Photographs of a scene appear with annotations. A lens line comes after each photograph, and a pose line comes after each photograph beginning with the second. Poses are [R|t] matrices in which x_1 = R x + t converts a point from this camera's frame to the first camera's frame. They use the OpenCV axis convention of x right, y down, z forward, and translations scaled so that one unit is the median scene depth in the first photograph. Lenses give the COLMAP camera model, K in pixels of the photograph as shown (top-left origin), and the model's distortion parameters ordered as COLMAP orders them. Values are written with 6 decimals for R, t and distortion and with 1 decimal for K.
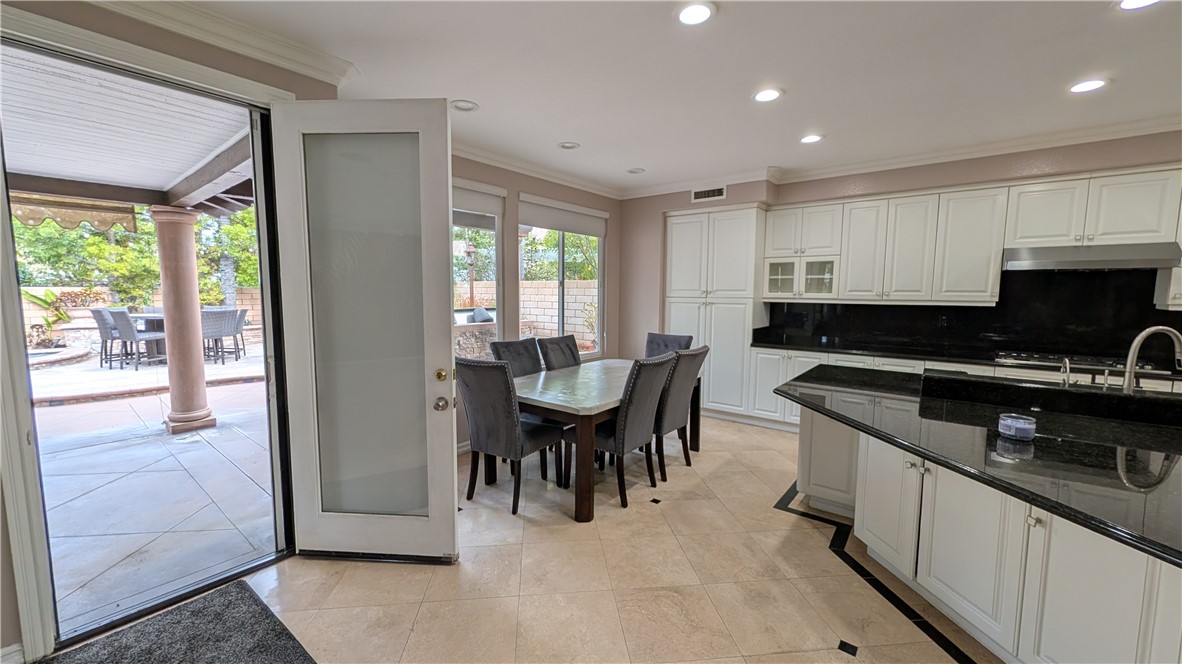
lens RADIAL K [[453.5, 0, 586.6], [0, 453.5, 332.9], [0, 0, 1]] dist [0.000581, 0.000575]
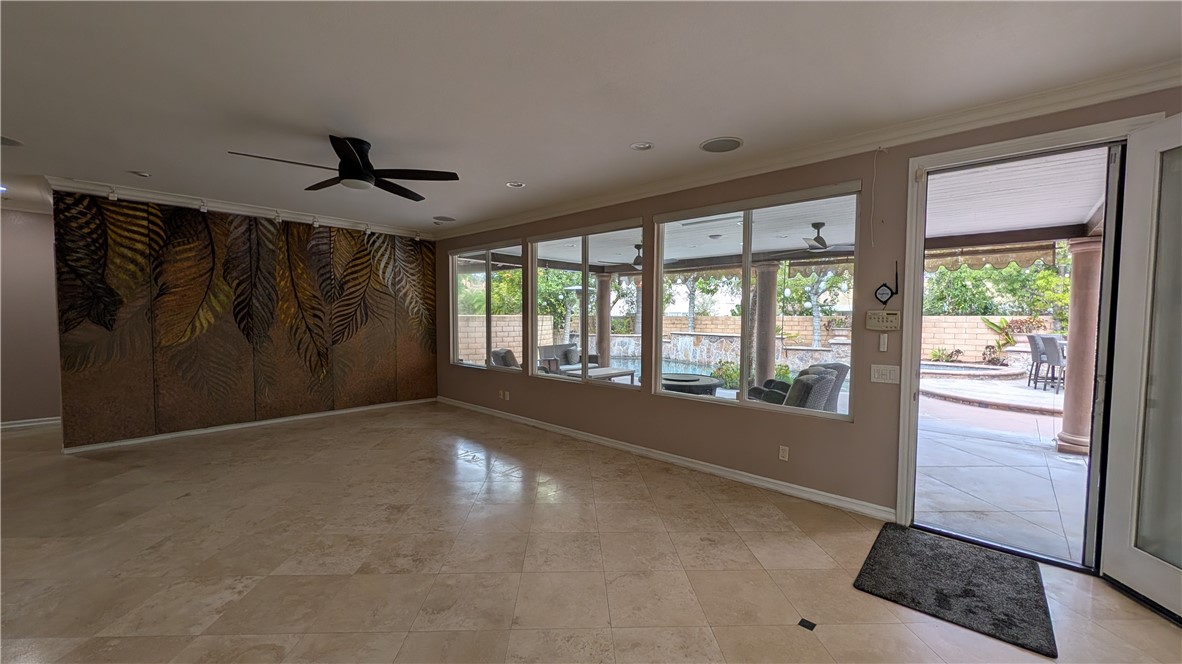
lens RADIAL K [[453.5, 0, 586.7], [0, 453.5, 335.8], [0, 0, 1]] dist [0.000581, 0.000575]
pose [[-0.066322, 0.041313, -0.996943, 0.122926], [-0.102313, 0.993594, 0.047980, 0.009079], [0.992539, 0.105183, -0.061670, -0.034490]]
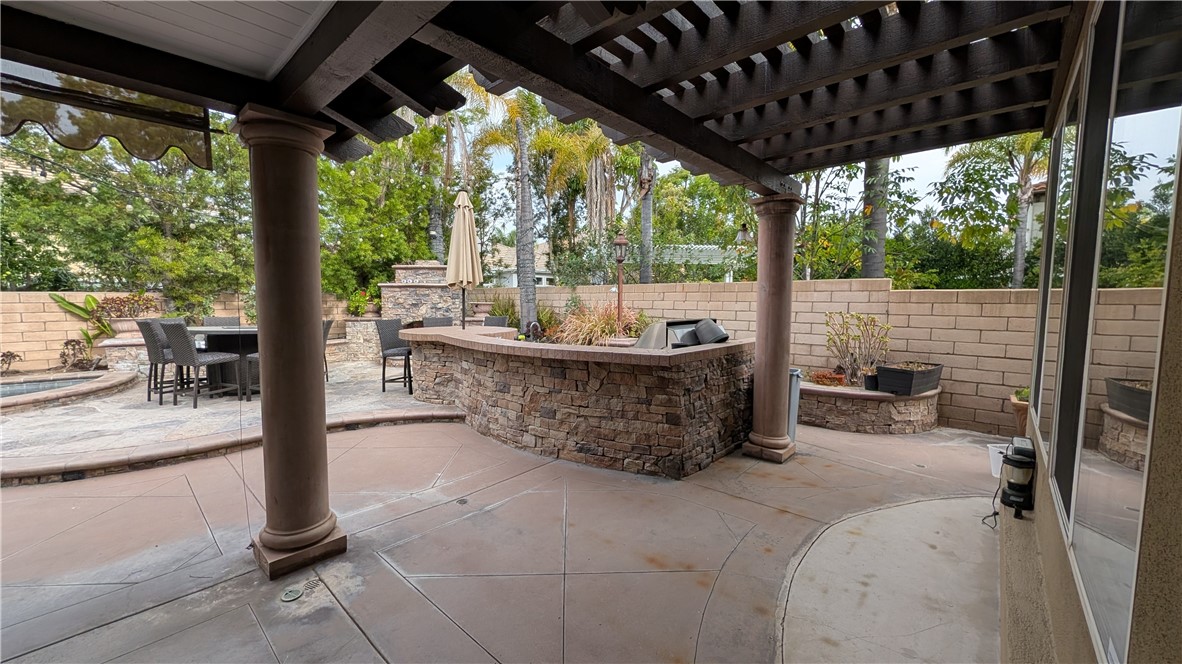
lens RADIAL K [[453.5, 0, 587.1], [0, 453.5, 333.5], [0, 0, 1]] dist [0.000581, 0.000575]
pose [[0.998108, 0.003052, -0.061406, -0.320234], [-0.004346, 0.999771, -0.020943, -0.018982], [0.061328, 0.021170, 0.997893, 0.311807]]
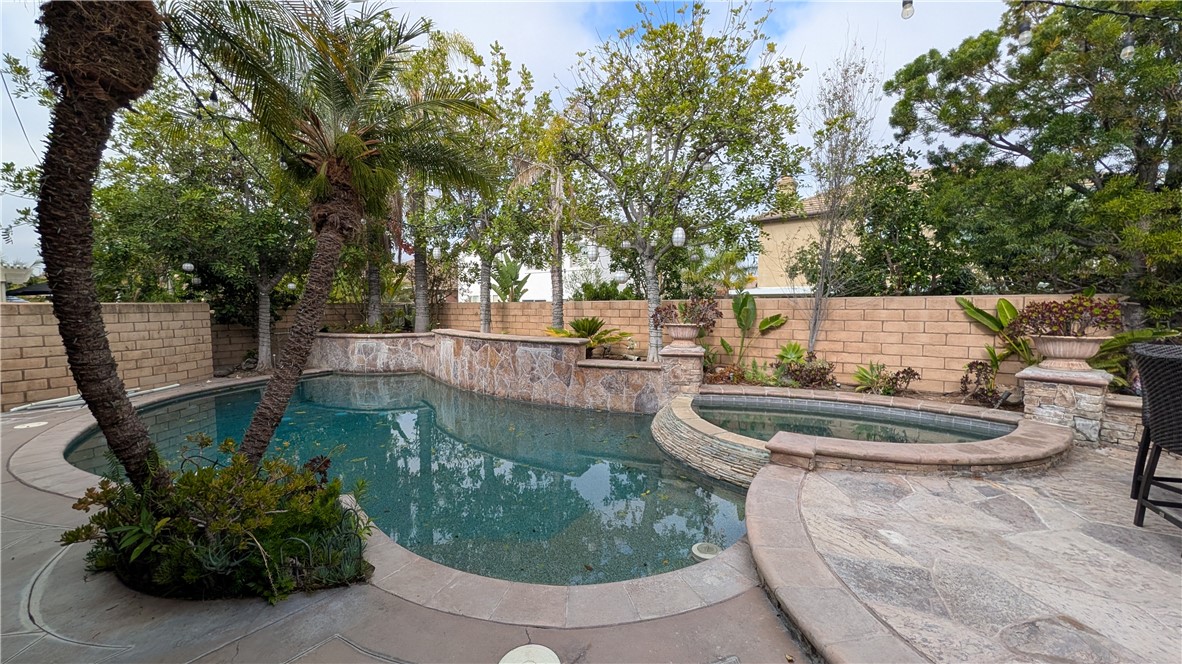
lens RADIAL K [[453.5, 0, 586.7], [0, 453.5, 334.3], [0, 0, 1]] dist [0.000581, 0.000575]
pose [[0.006884, 0.064125, -0.997918, -0.725858], [-0.094158, 0.993549, 0.063195, -0.045758], [0.995533, 0.093527, 0.012878, 0.562860]]
